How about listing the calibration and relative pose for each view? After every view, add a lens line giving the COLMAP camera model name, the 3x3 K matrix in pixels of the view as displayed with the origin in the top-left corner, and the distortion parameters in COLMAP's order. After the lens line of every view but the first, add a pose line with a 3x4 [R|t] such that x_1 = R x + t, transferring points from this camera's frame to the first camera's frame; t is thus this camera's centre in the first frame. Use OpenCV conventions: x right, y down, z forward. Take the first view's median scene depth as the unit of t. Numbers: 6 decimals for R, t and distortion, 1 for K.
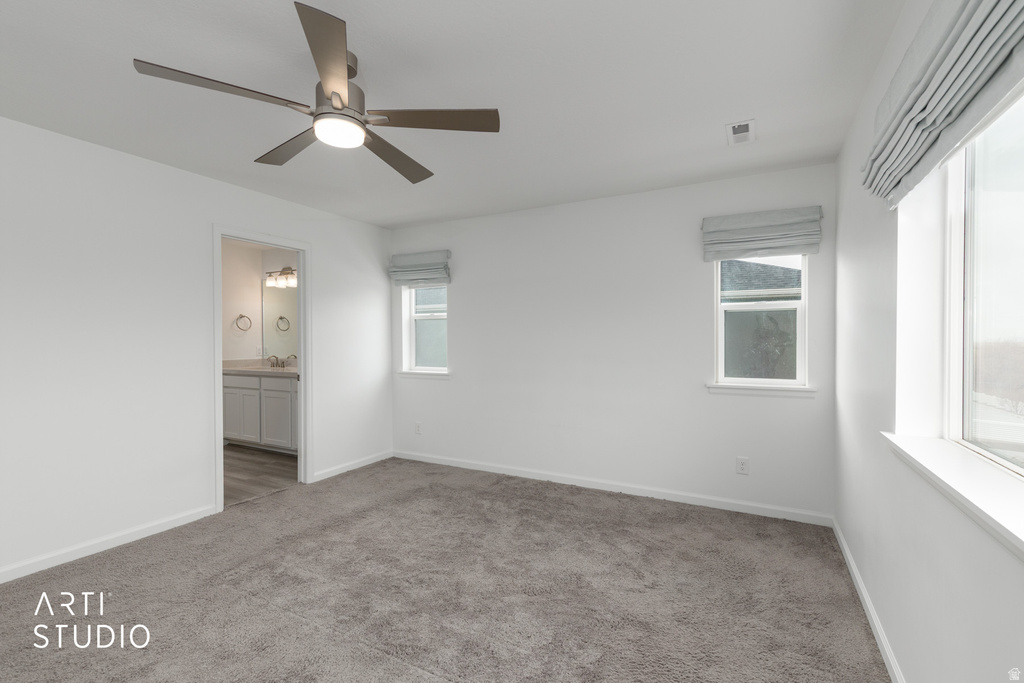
lens RADIAL K [[467.3, 0, 502.7], [0, 467.3, 337.8], [0, 0, 1]] dist [0.010278, 0.000108]
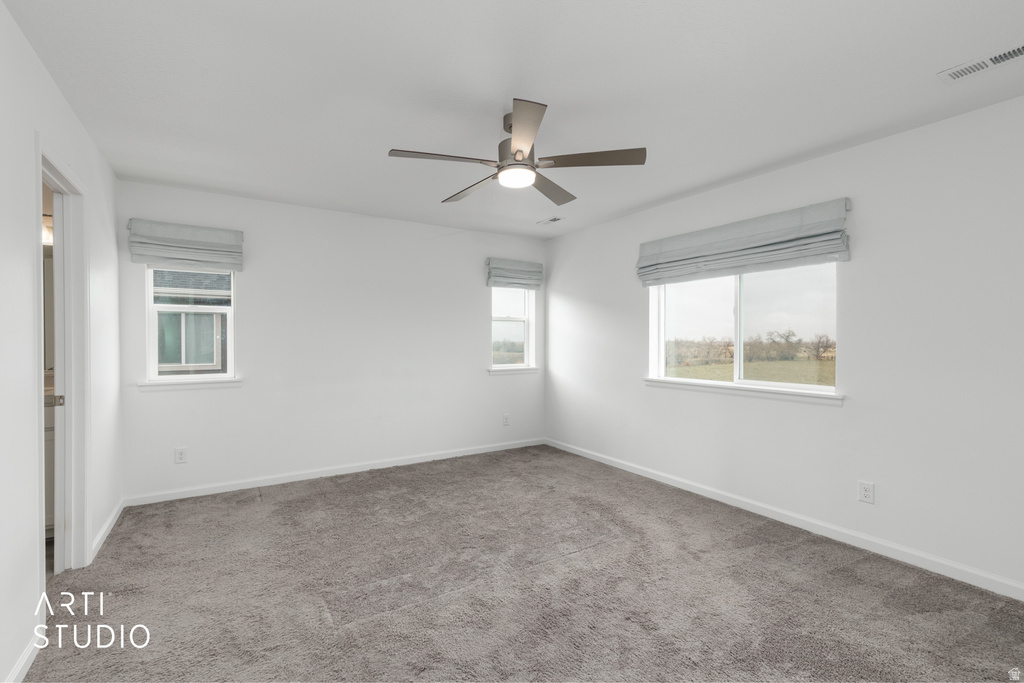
lens RADIAL K [[461.1, 0, 509.0], [0, 461.1, 342.9], [0, 0, 1]] dist [0.007393, -0.000491]
pose [[0.479831, 0.001808, 0.877359, -0.724463], [0.000691, 0.999997, -0.002439, 0.016502], [-0.877361, 0.001777, 0.479828, 0.219677]]
